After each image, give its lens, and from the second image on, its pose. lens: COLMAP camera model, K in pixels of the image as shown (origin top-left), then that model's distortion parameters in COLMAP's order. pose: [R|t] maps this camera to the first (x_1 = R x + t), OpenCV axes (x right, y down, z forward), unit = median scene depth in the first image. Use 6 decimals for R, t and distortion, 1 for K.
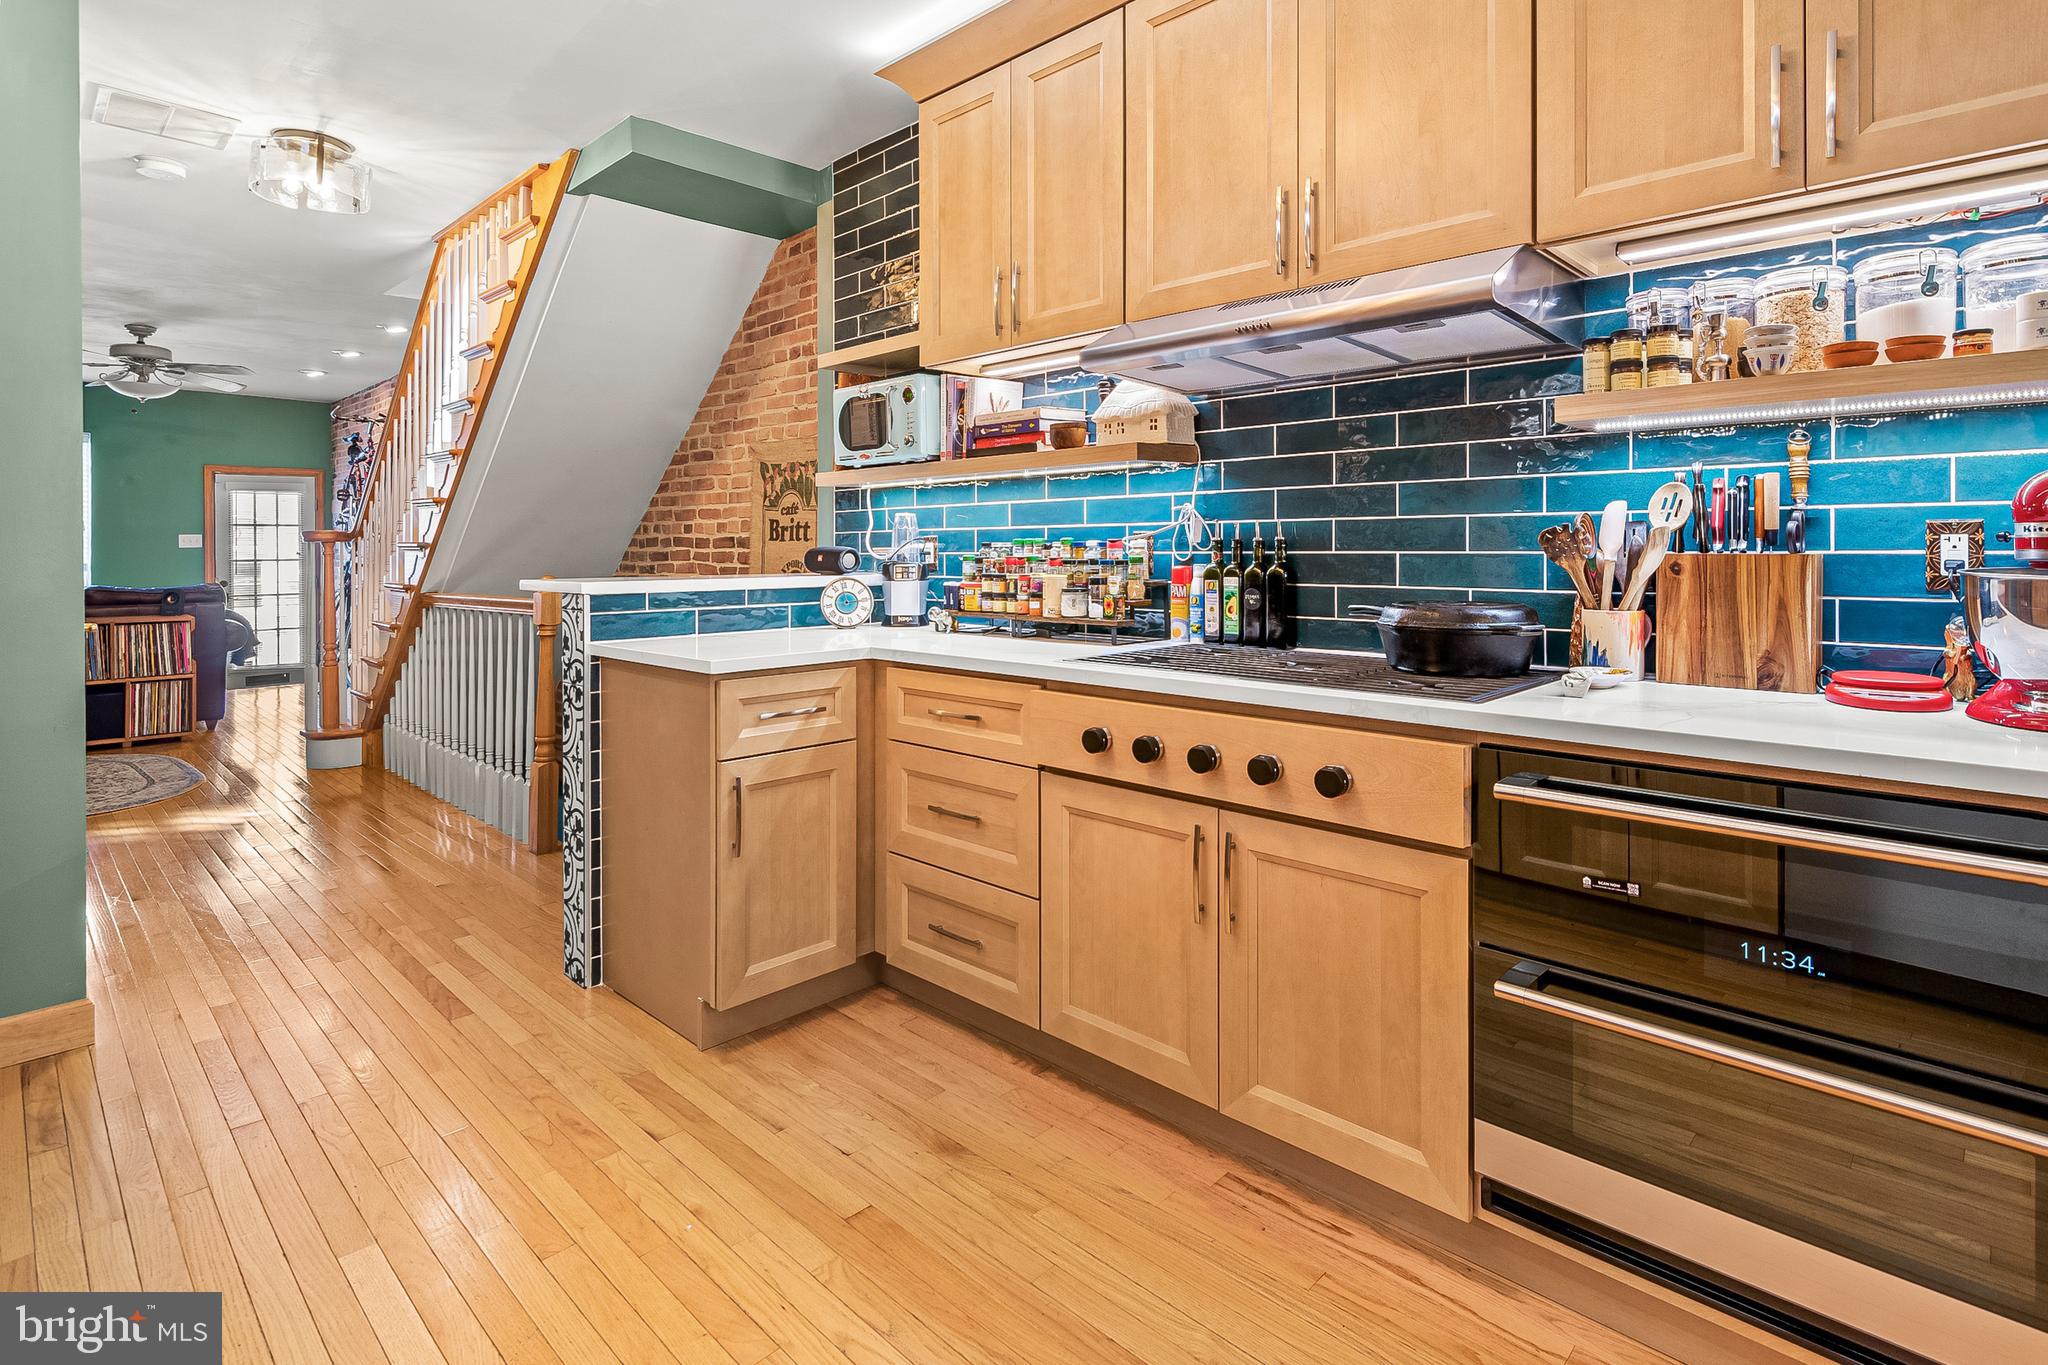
lens RADIAL K [[1014.2, 0, 1031.7], [0, 1014.2, 544.1], [0, 0, 1]] dist [-0.006244, -0.002719]
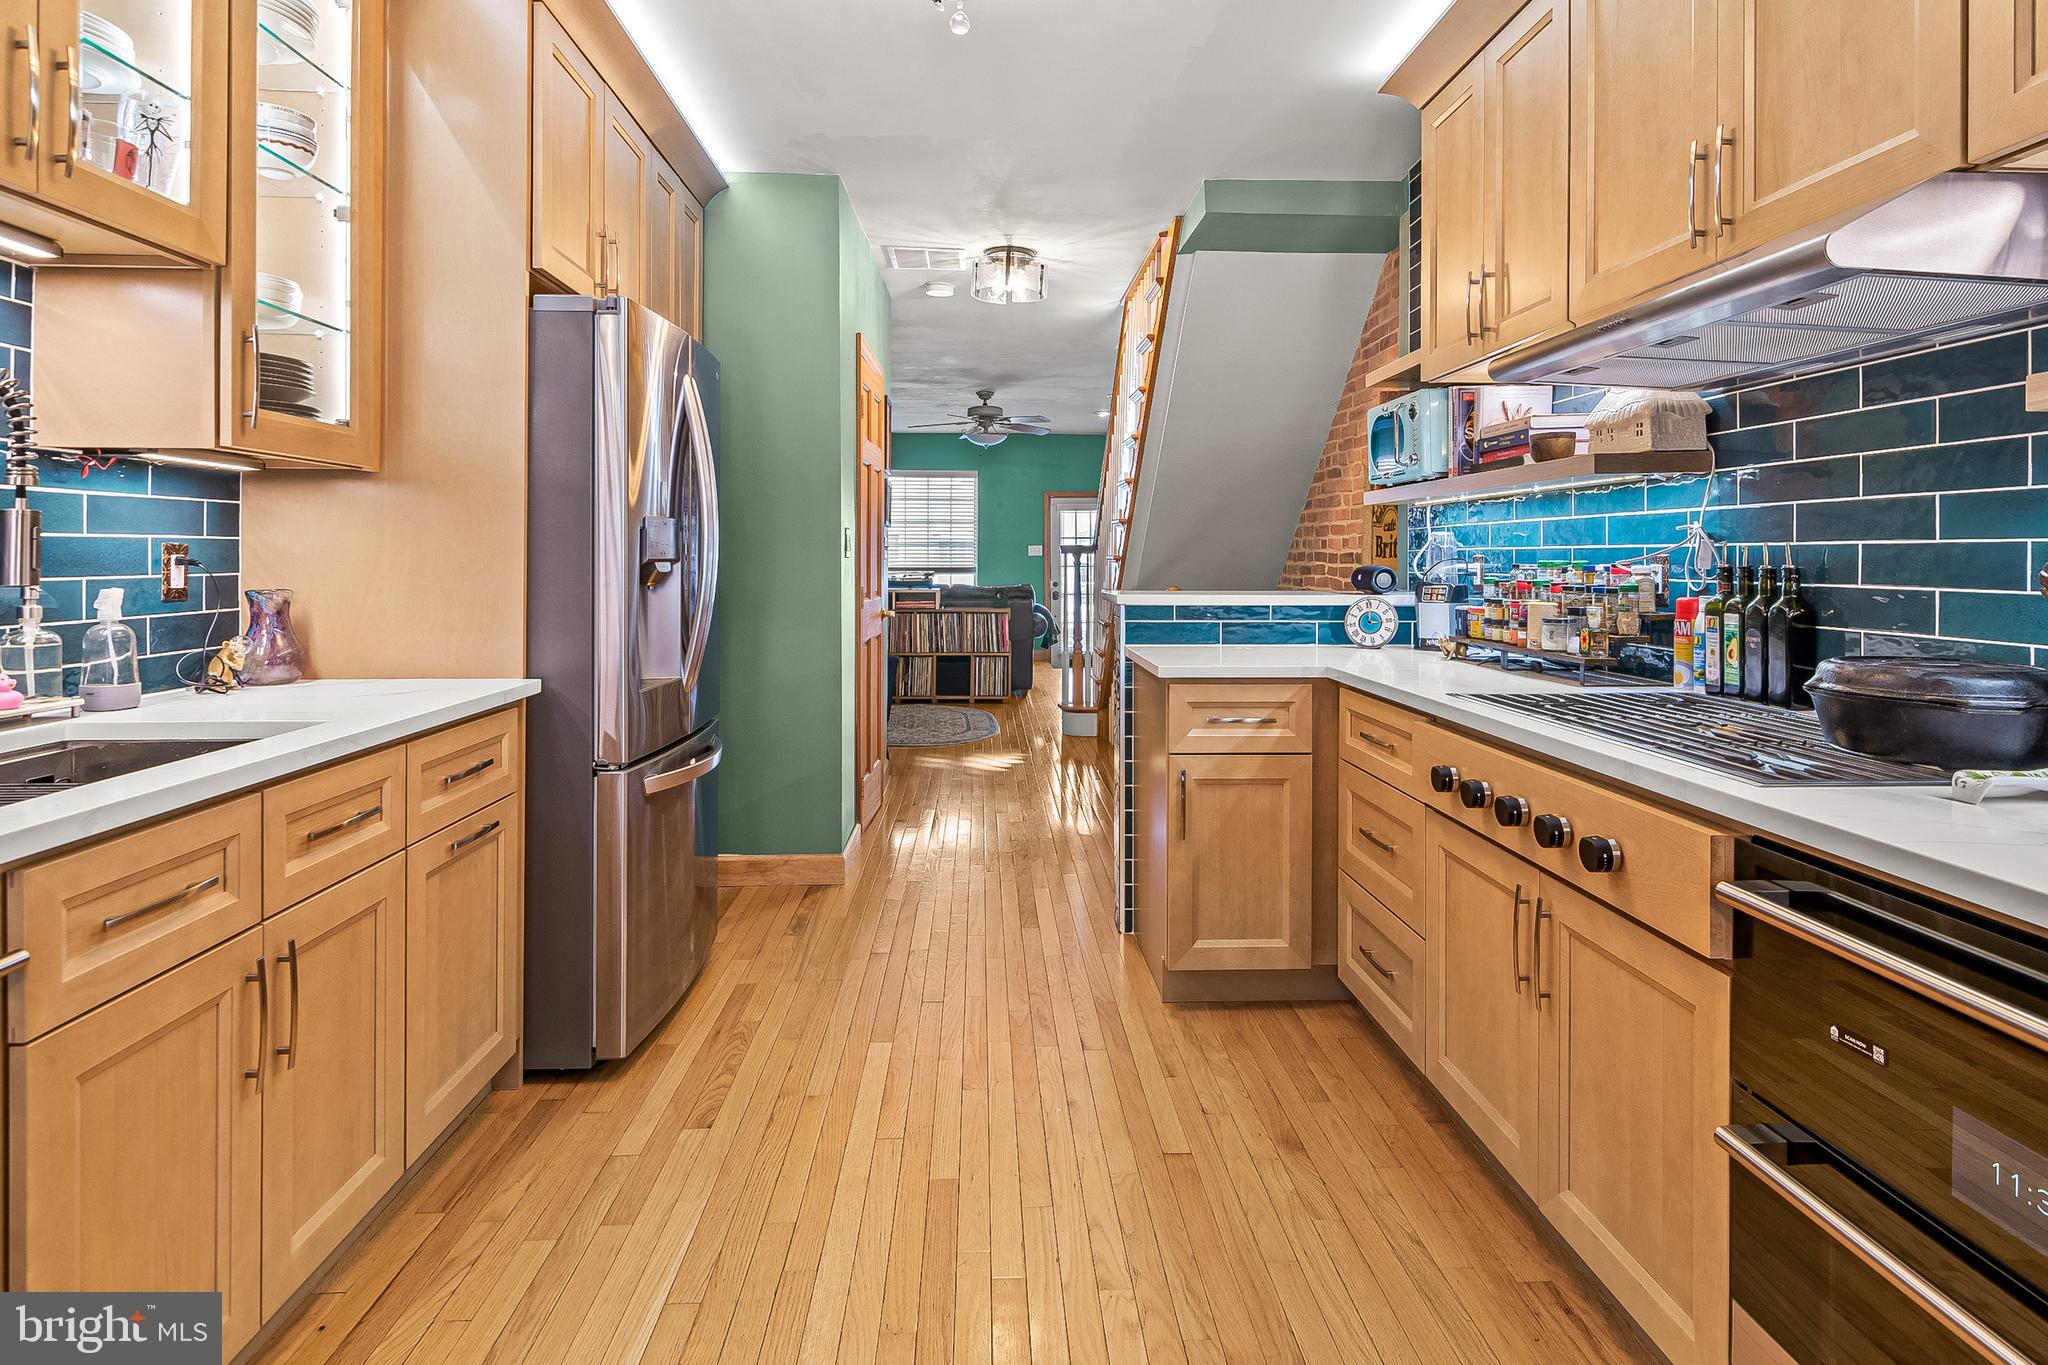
lens RADIAL K [[1079.3, 0, 1032.7], [0, 1079.3, 548.7], [0, 0, 1]] dist [0.003092, -0.008326]
pose [[0.727525, 0.002047, -0.686078, 0.346707], [-0.003244, 0.999995, -0.000456, -0.015261], [0.686073, 0.002557, 0.727528, -0.004080]]
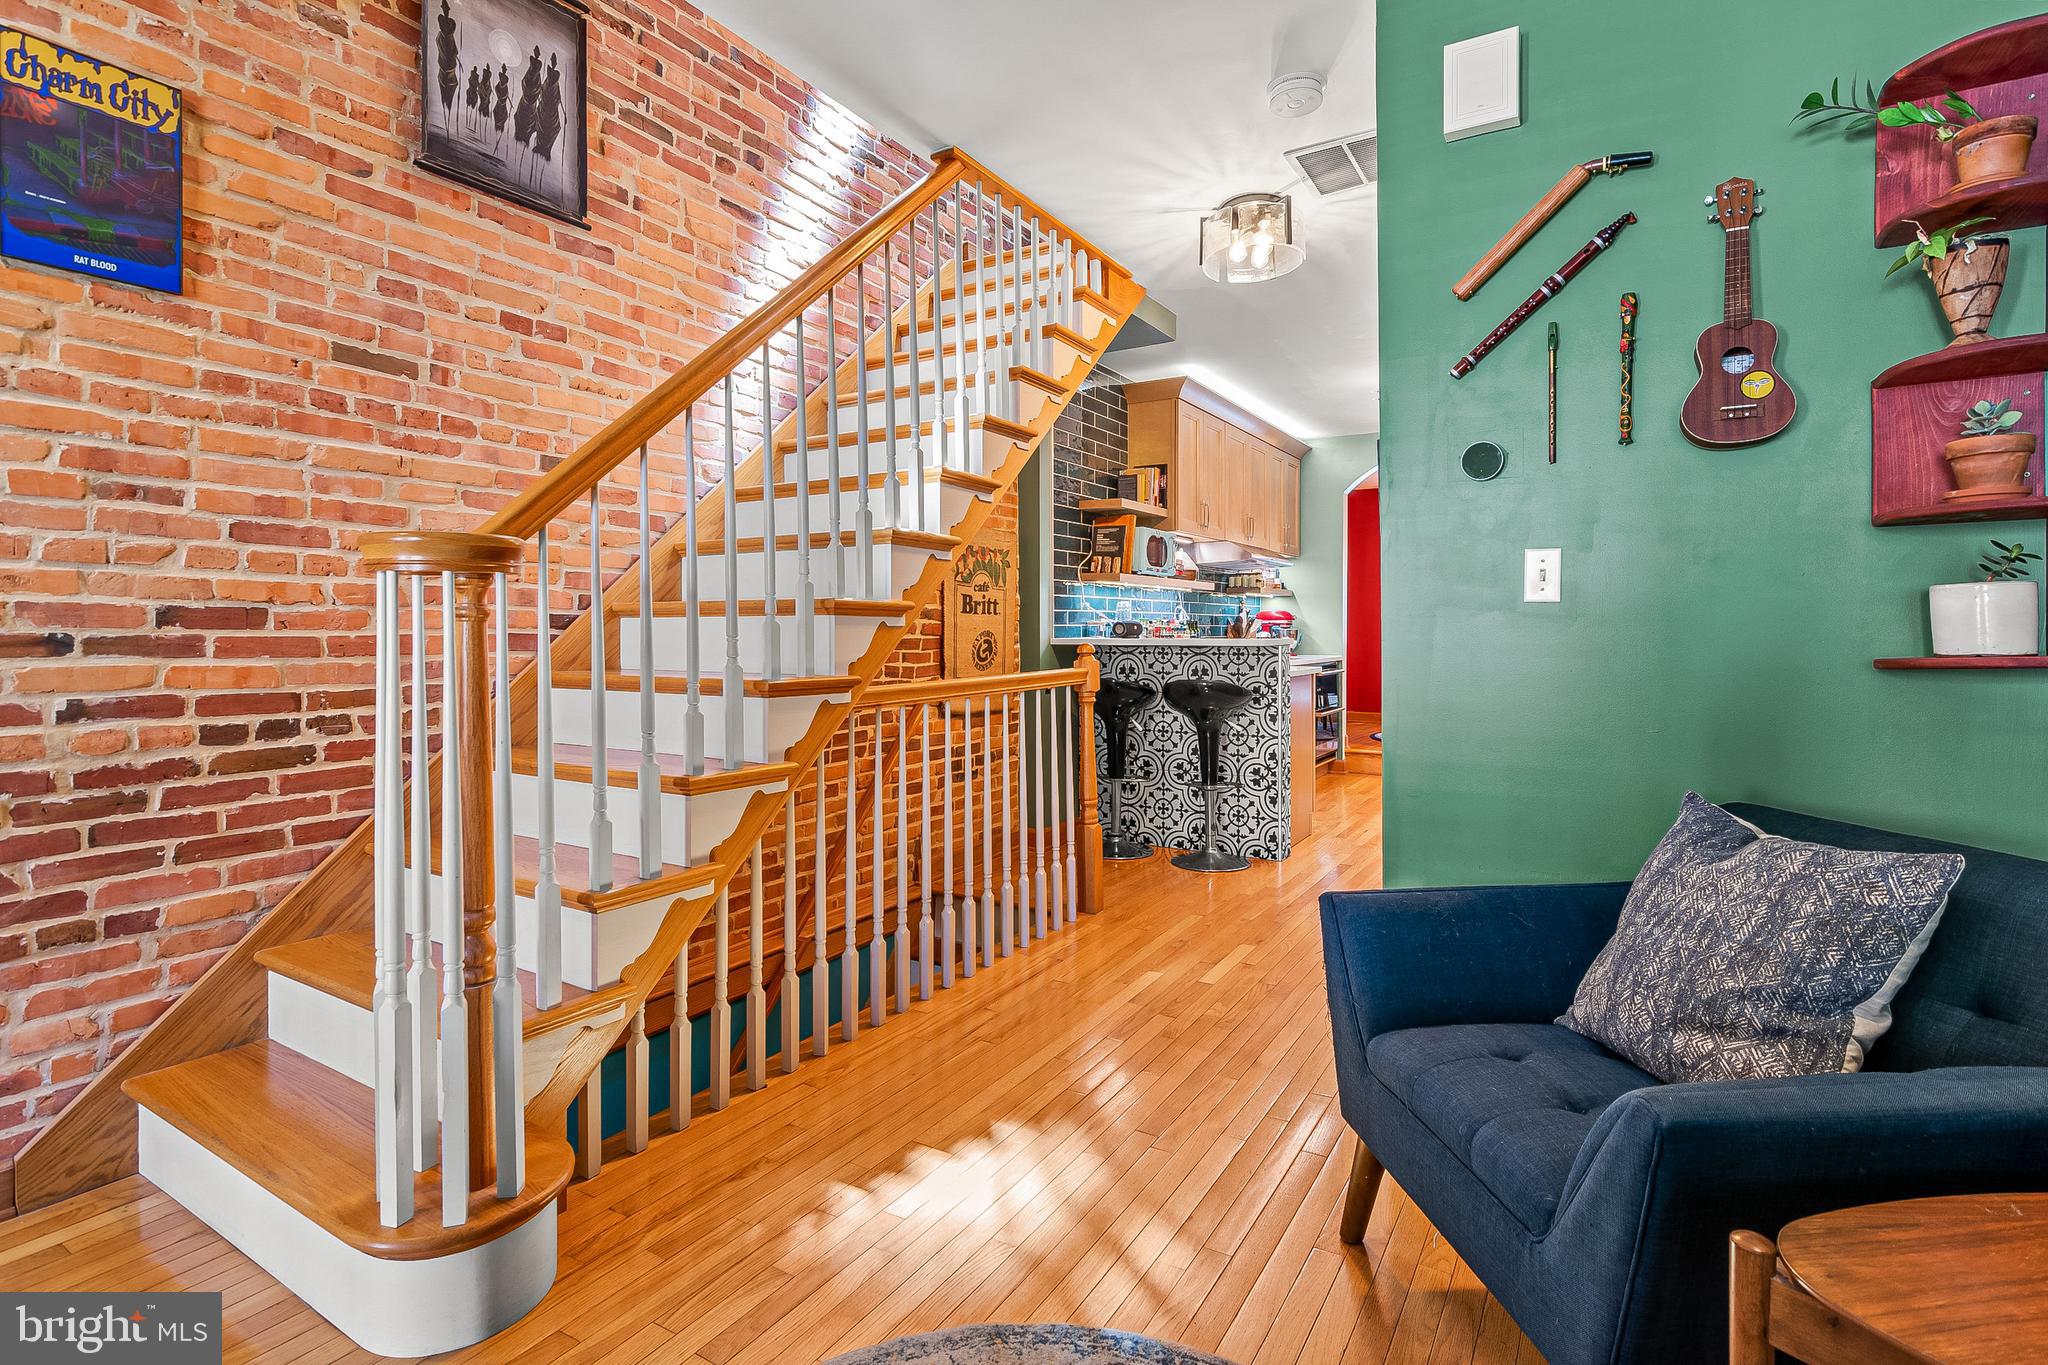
lens RADIAL K [[1014.2, 0, 980.5], [0, 1014.2, 641.4], [0, 0, 1]] dist [-0.006244, -0.002719]
pose [[-0.180934, -0.004129, 0.983487, -2.158826], [0.002082, 0.999987, 0.004581, 0.035980], [-0.983493, 0.002877, -0.180923, 1.871121]]
